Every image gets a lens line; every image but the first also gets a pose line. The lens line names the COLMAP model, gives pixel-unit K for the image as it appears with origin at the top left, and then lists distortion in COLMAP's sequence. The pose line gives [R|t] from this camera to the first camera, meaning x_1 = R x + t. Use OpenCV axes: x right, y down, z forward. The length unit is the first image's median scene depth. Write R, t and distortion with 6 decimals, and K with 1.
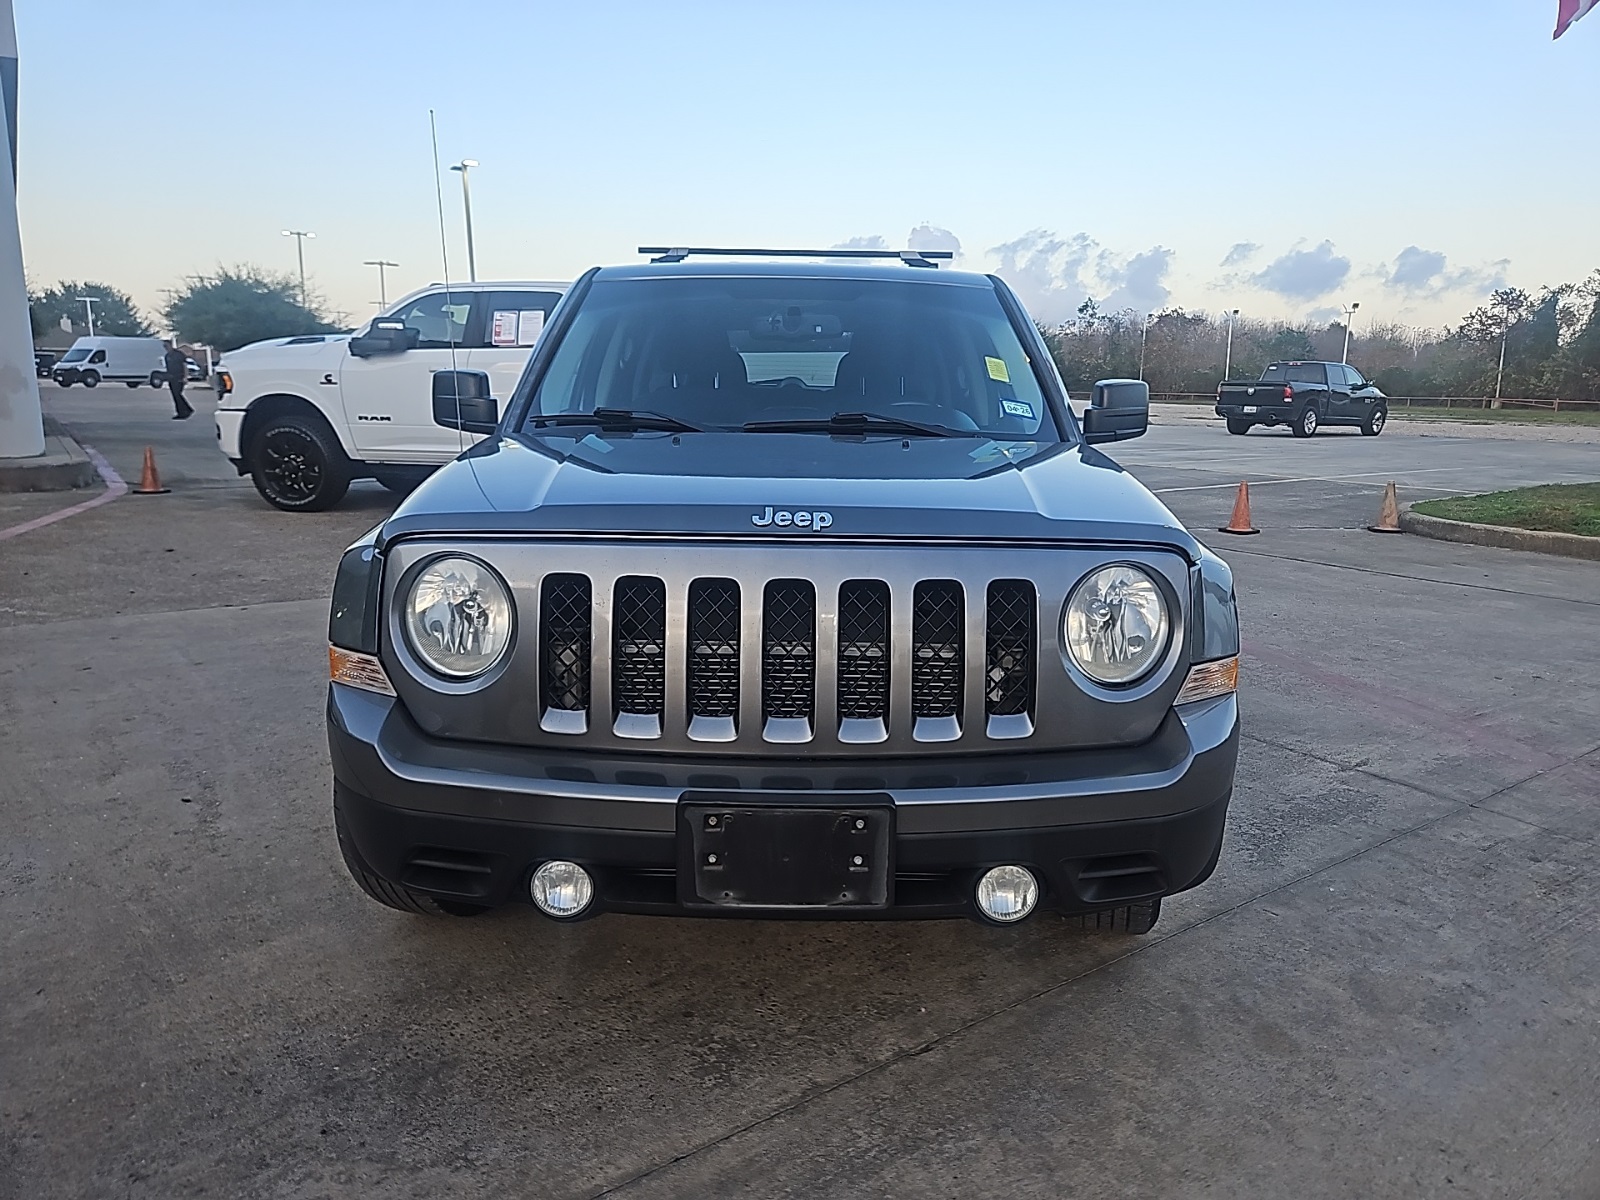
lens RADIAL K [[1074.2, 0, 801.4], [0, 1074.2, 590.7], [0, 0, 1]] dist [0.053092, -0.032239]
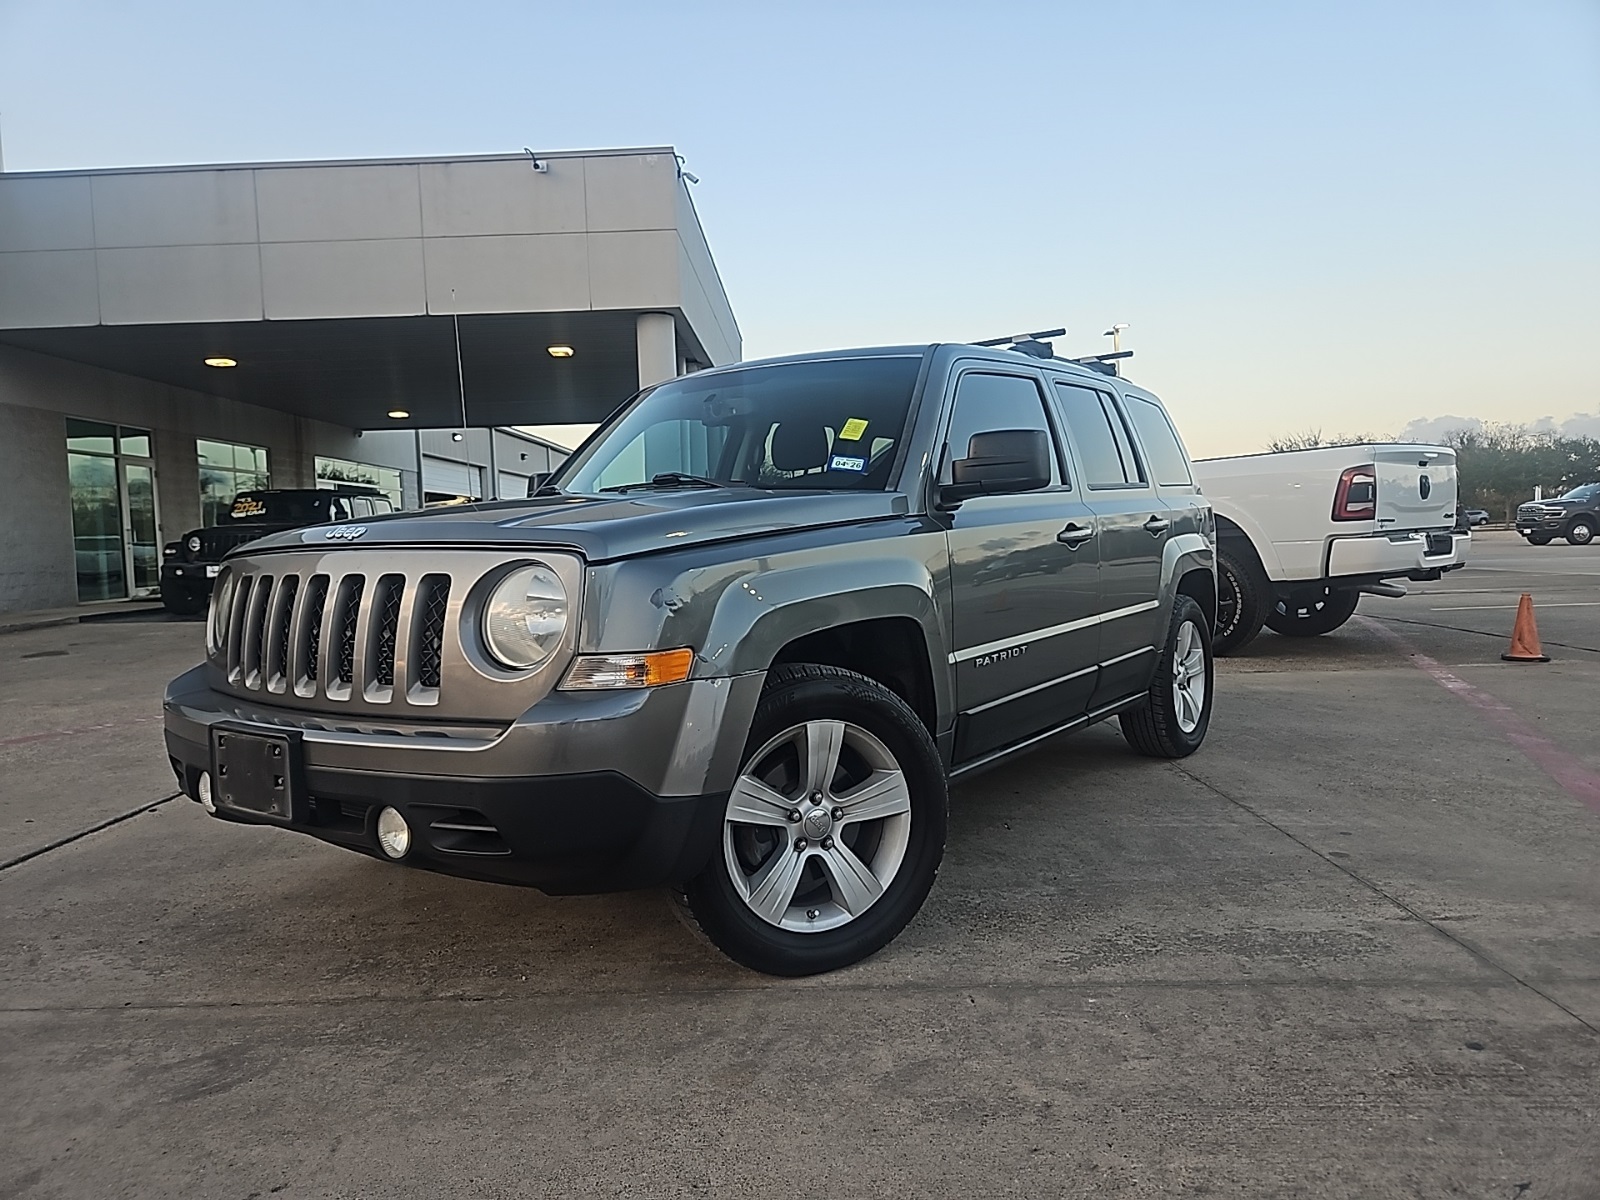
lens RADIAL K [[1074.2, 0, 795.7], [0, 1074.2, 599.6], [0, 0, 1]] dist [0.053092, -0.032239]
pose [[0.795666, -0.012716, -0.605603, 1.116049], [-0.068690, 0.991436, -0.111066, 0.111660], [0.601829, 0.129970, 0.787978, 0.250539]]
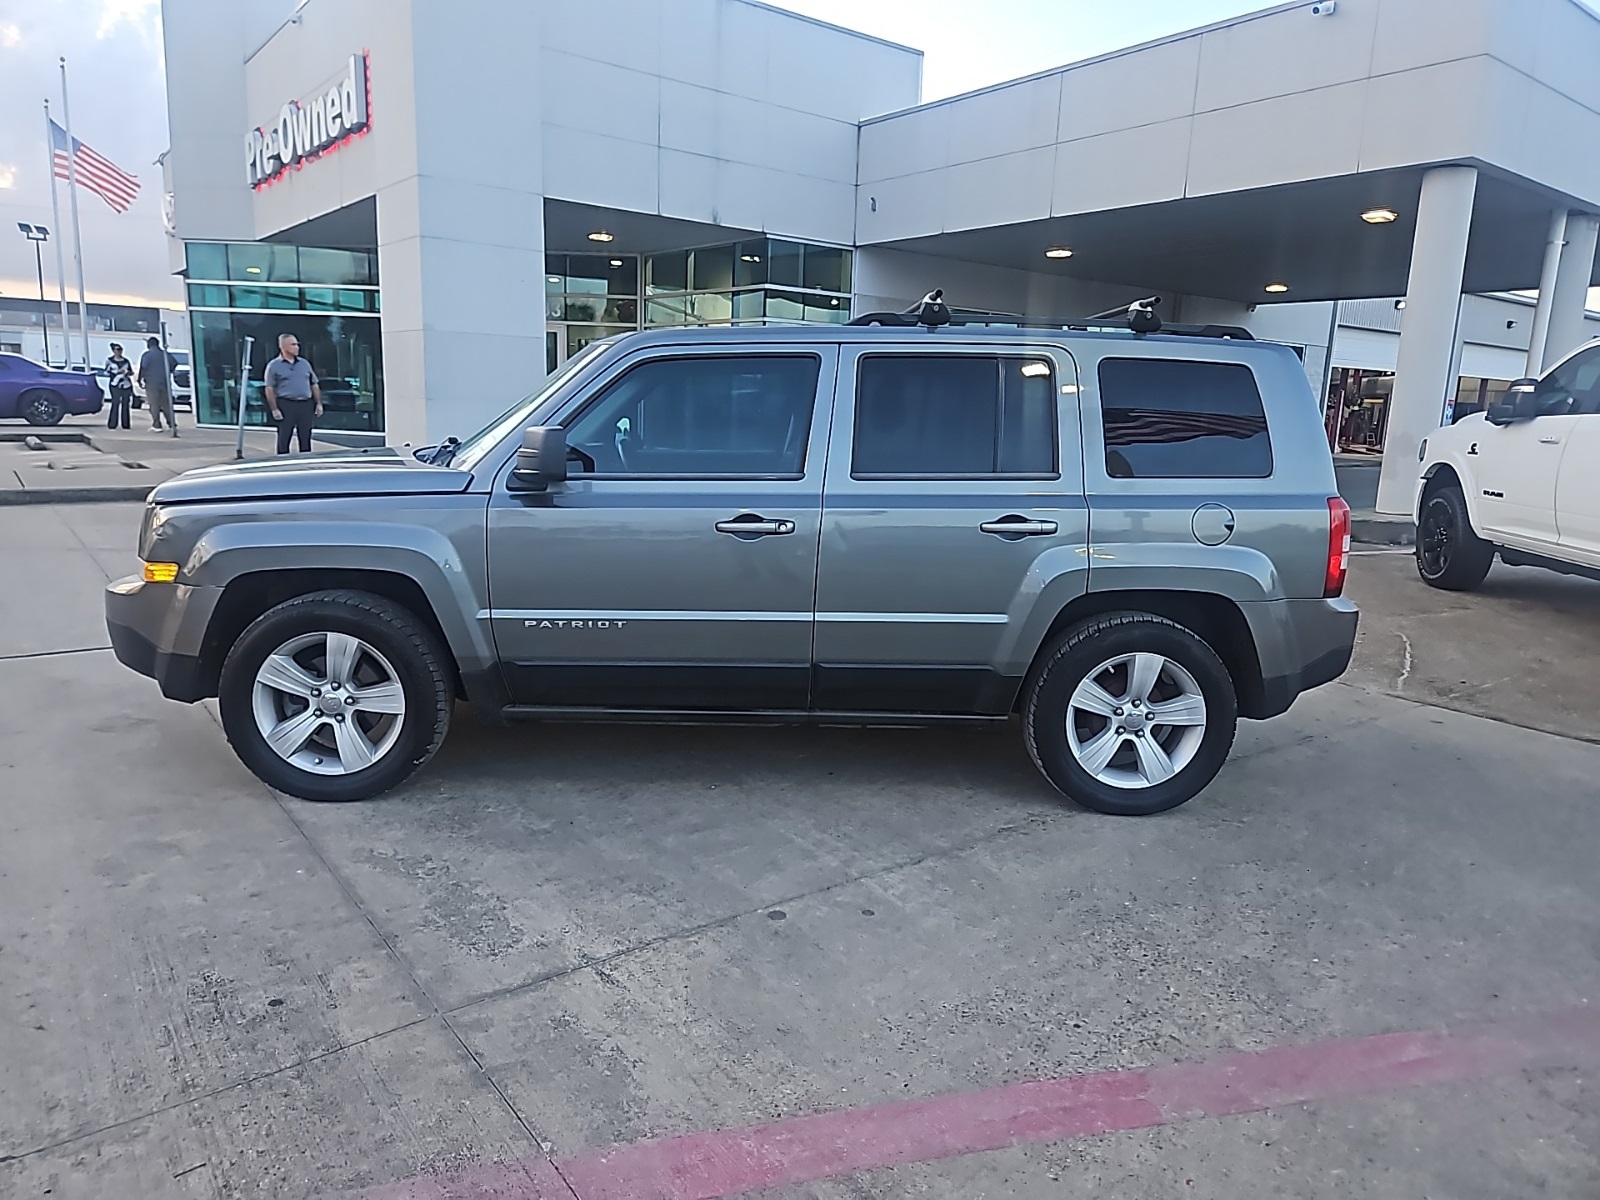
lens RADIAL K [[1074.2, 0, 799.6], [0, 1074.2, 607.2], [0, 0, 1]] dist [0.053092, -0.032239]
pose [[0.023108, 0.168951, -0.985354, 2.142083], [-0.228113, 0.960508, 0.159341, -0.387330], [0.973360, 0.221090, 0.060736, 1.893389]]
